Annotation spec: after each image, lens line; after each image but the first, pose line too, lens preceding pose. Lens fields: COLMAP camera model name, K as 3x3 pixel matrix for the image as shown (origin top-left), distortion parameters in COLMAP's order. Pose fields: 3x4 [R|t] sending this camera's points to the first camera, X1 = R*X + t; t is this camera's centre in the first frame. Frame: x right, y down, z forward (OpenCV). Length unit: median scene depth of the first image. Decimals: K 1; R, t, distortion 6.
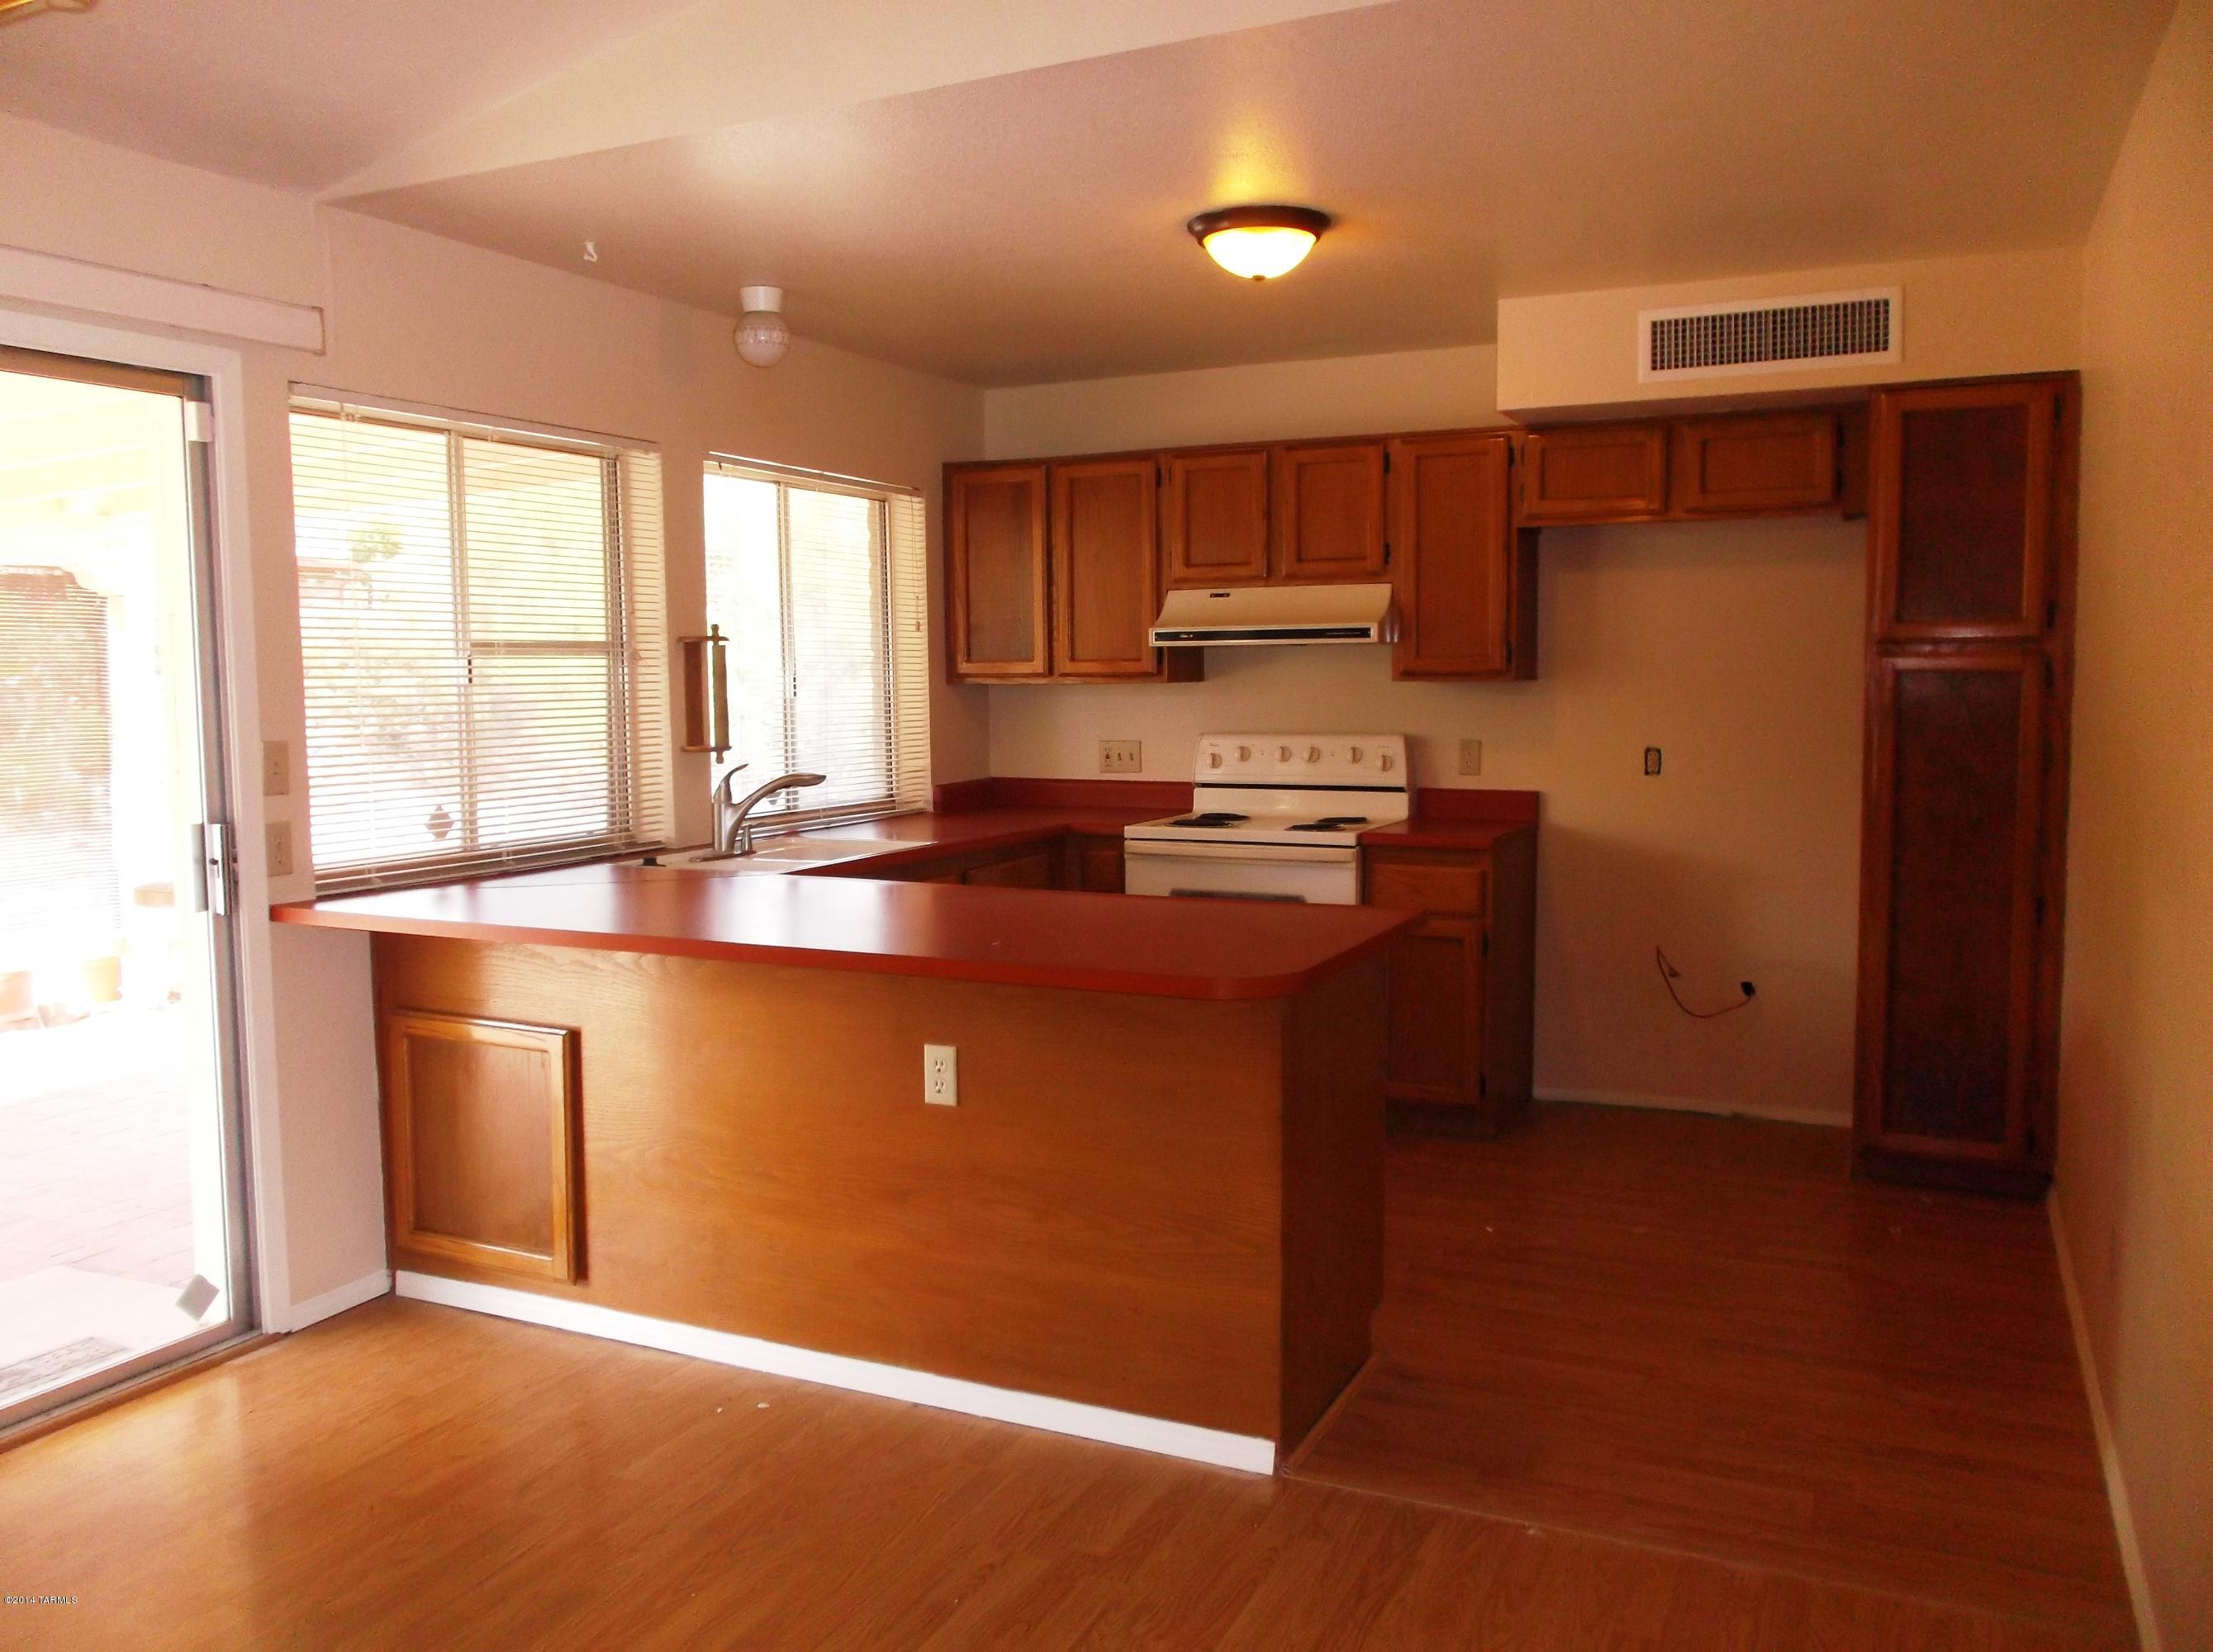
lens RADIAL K [[1717.9, 0, 1107.0], [0, 1717.9, 826.5], [0, 0, 1]] dist [-0.004233, 0.004686]
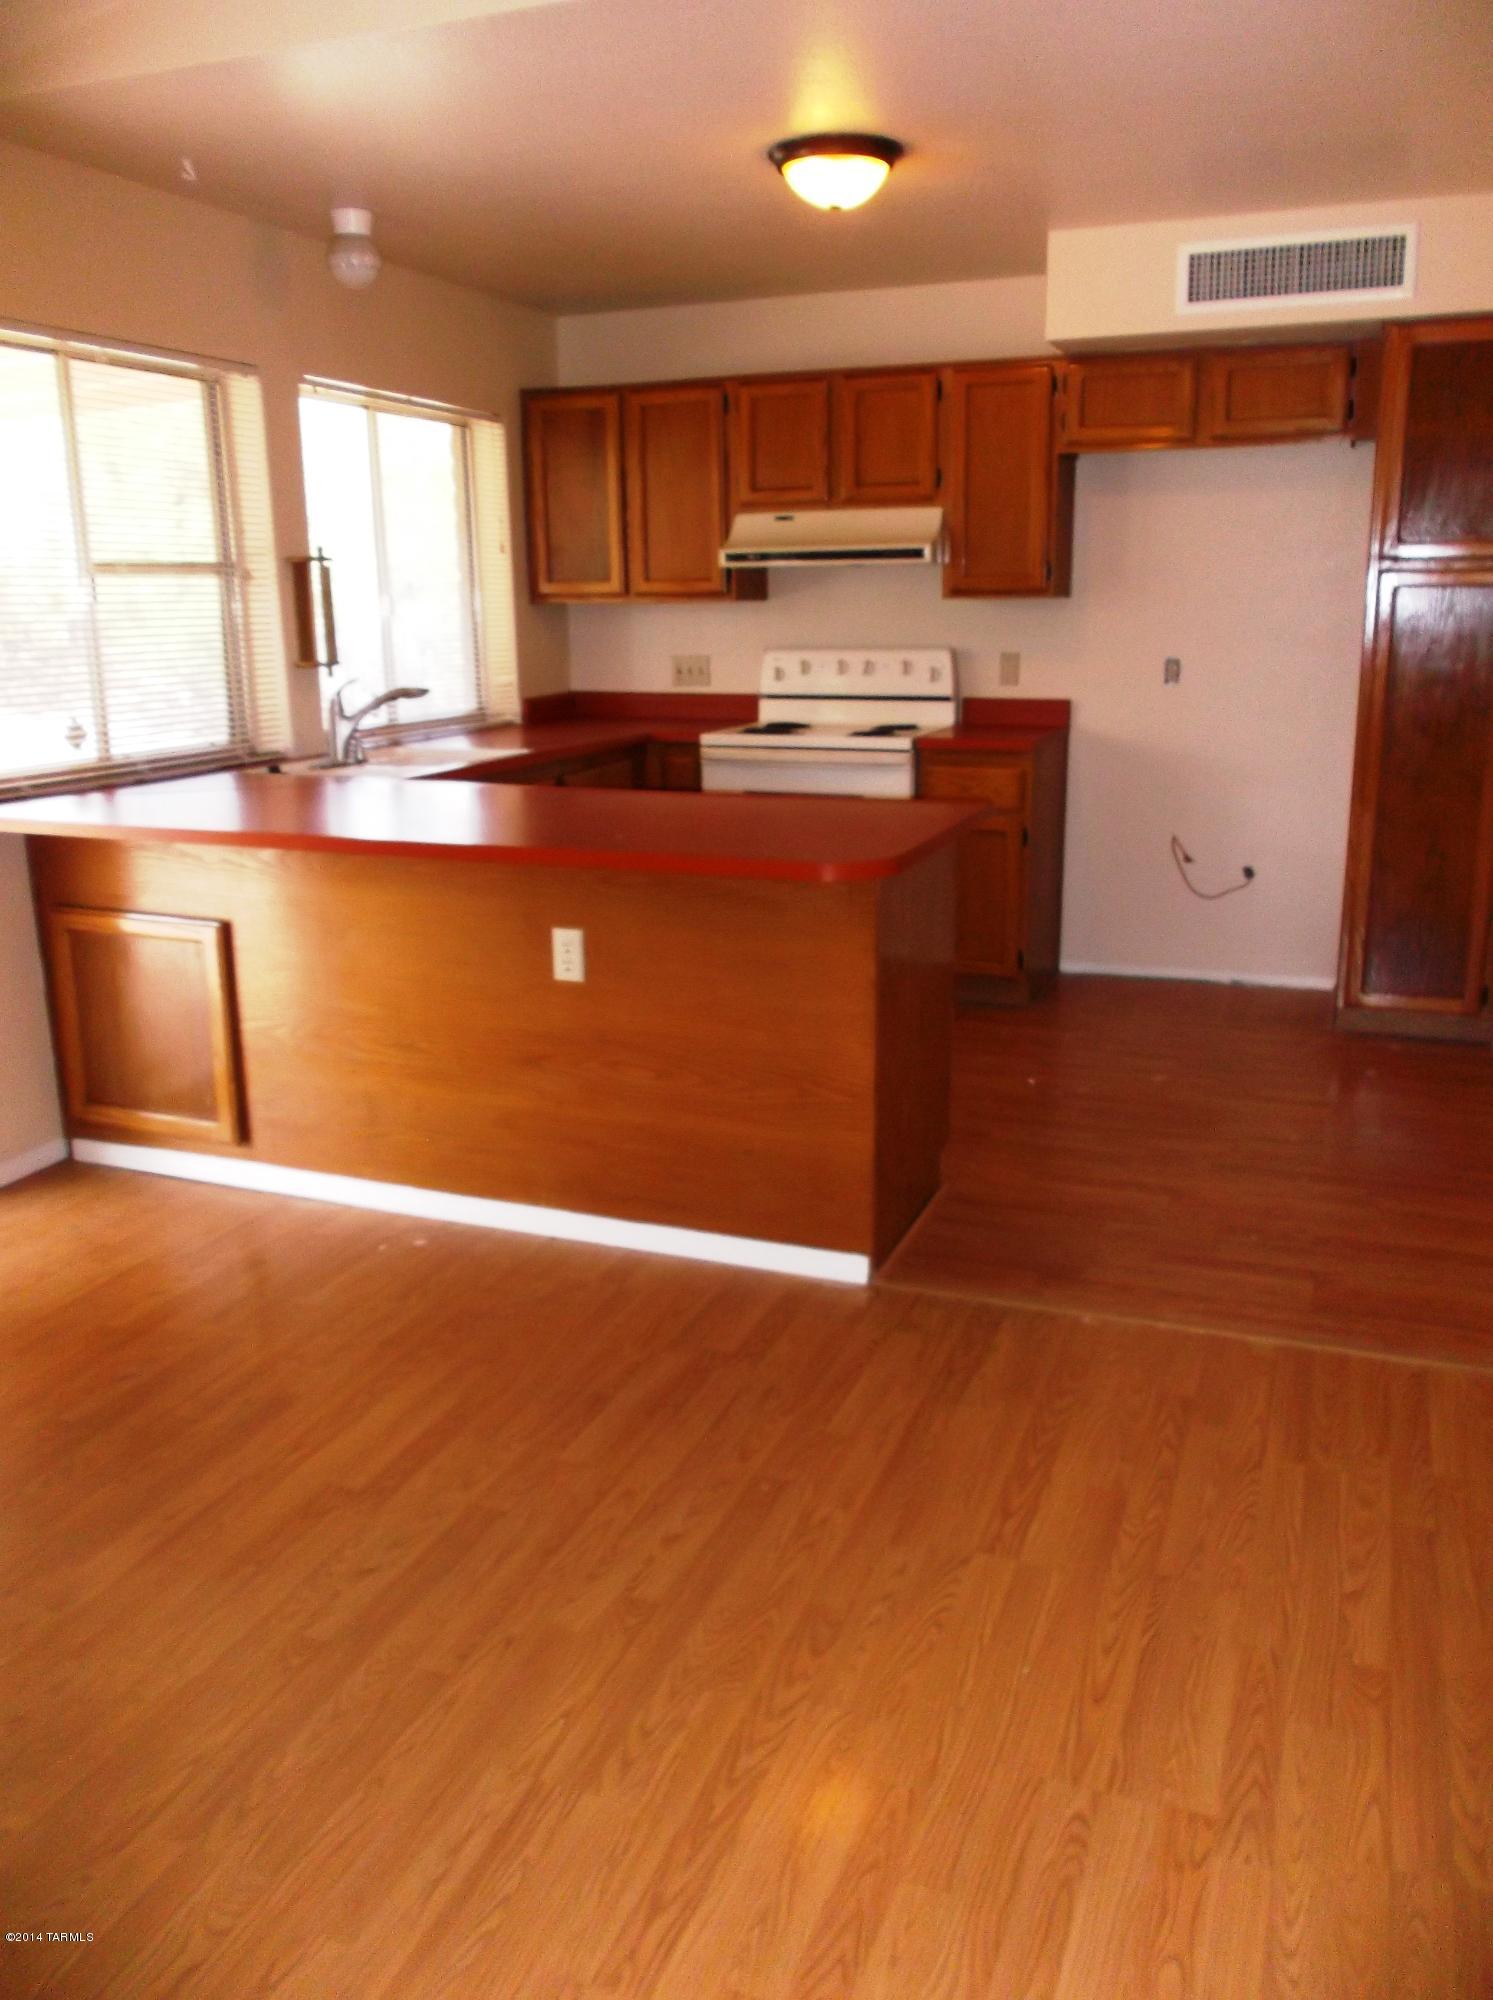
lens RADIAL K [[1552.6, 0, 749.9], [0, 1552.6, 983.6], [0, 0, 1]] dist [-0.004233, 0.004686]
pose [[0.997543, -0.019396, 0.067316, -0.032862], [0.008788, 0.987965, 0.154429, 0.004908], [-0.069501, -0.153458, 0.985708, -0.010726]]
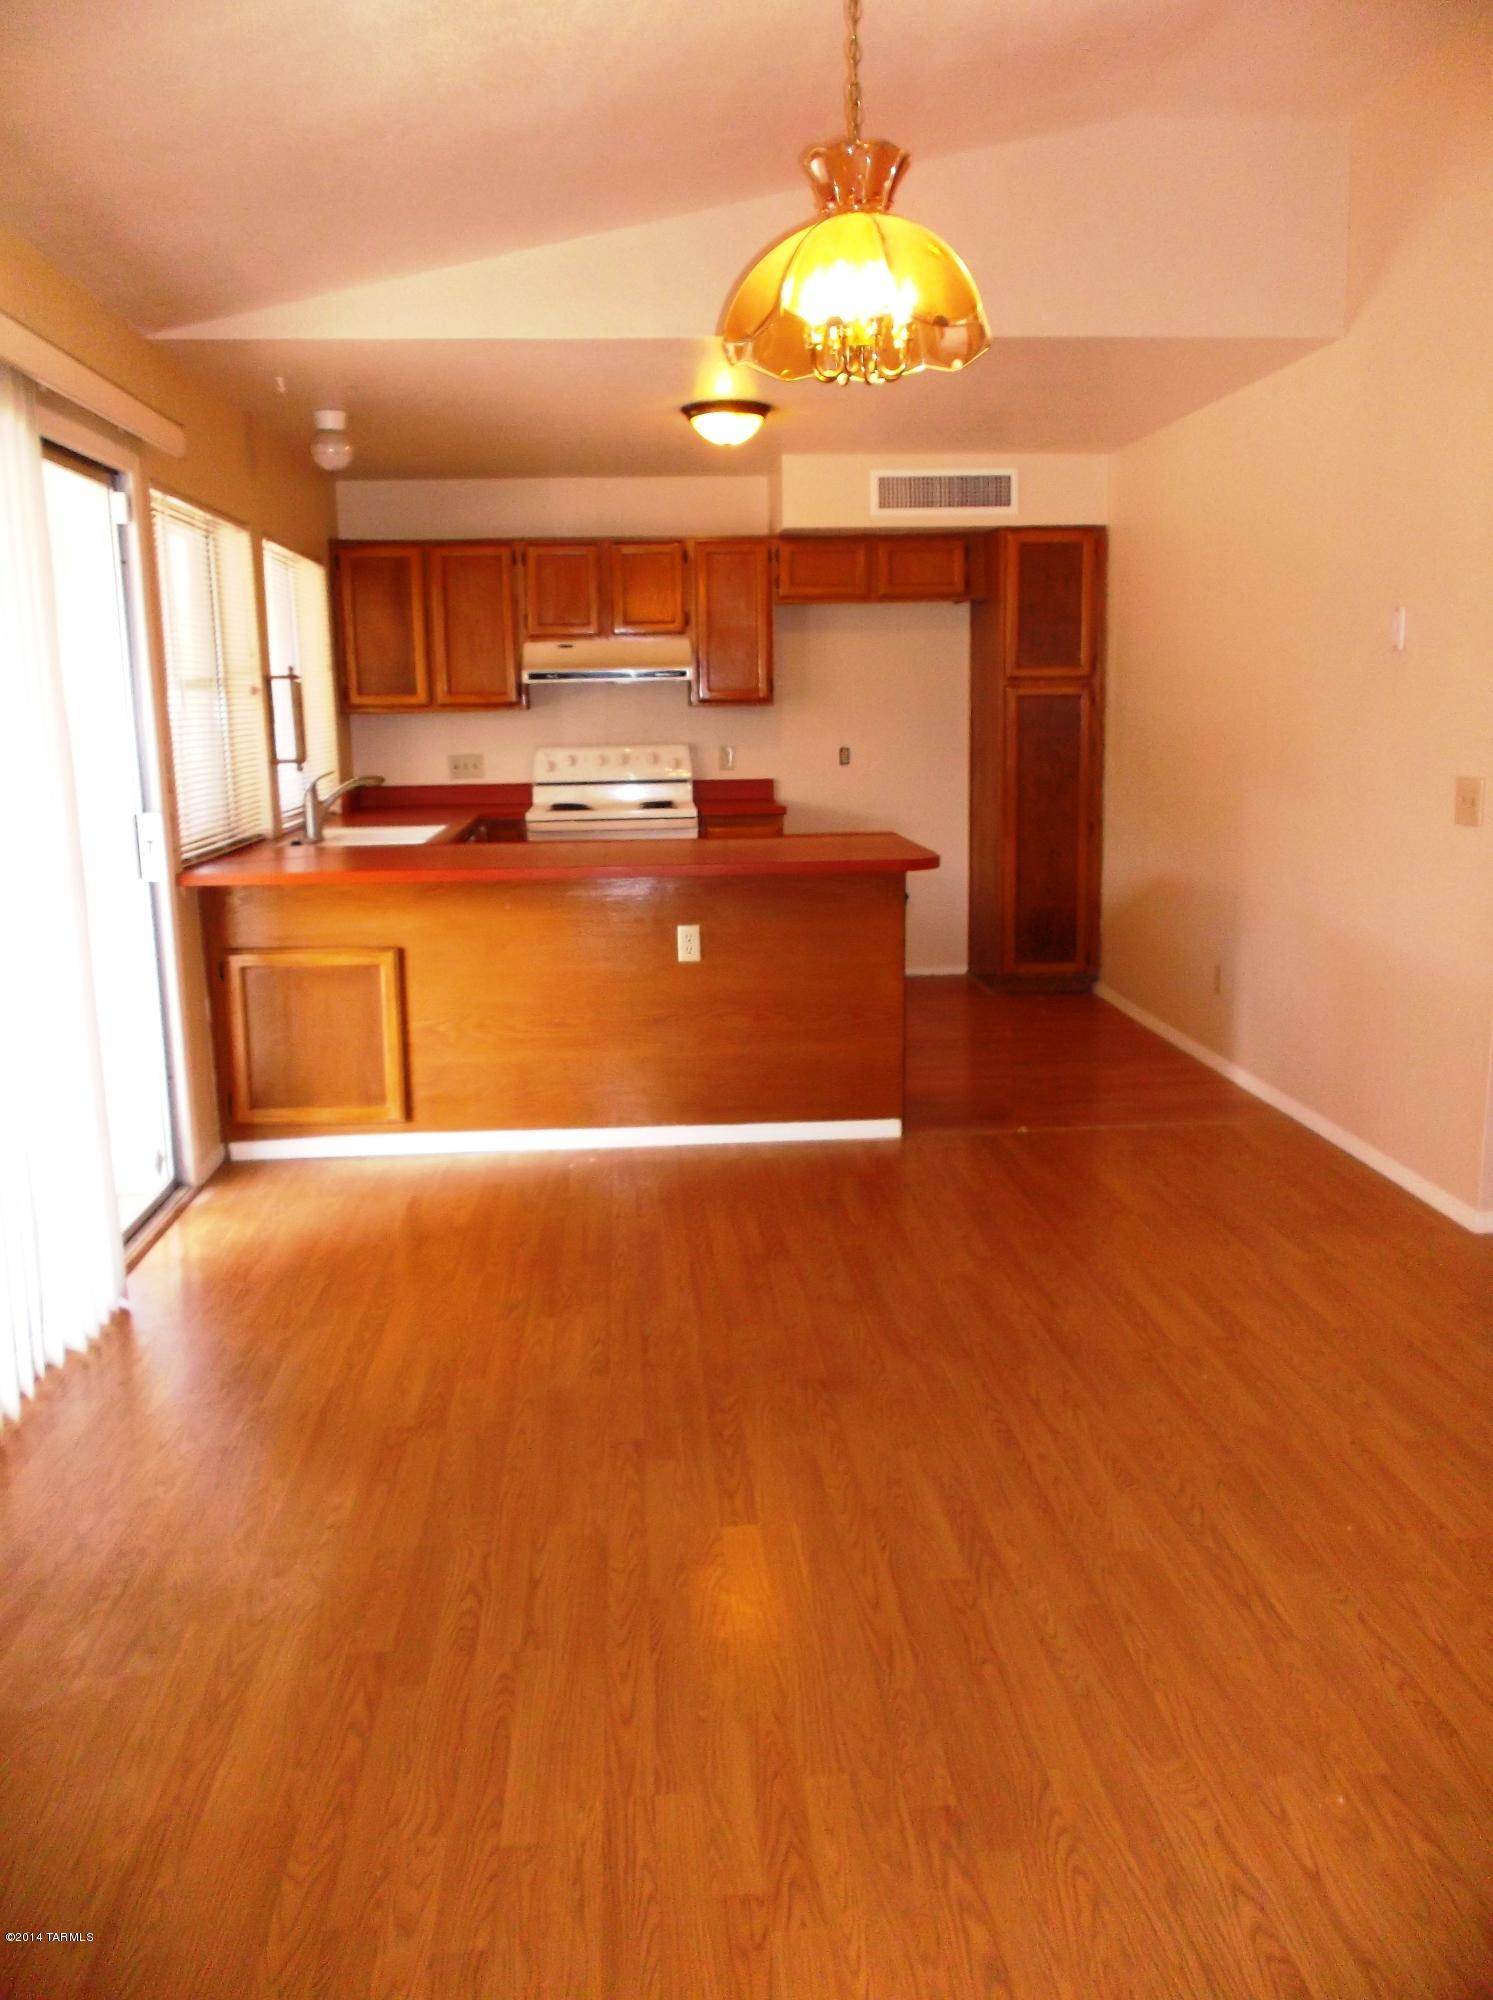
lens RADIAL K [[1571.3, 0, 742.5], [0, 1571.3, 965.7], [0, 0, 1]] dist [-0.004783, 0.000357]
pose [[0.867924, -0.090330, 0.488414, -0.552688], [0.055639, 0.994816, 0.085115, 0.028282], [-0.493571, -0.046698, 0.868451, -0.235981]]
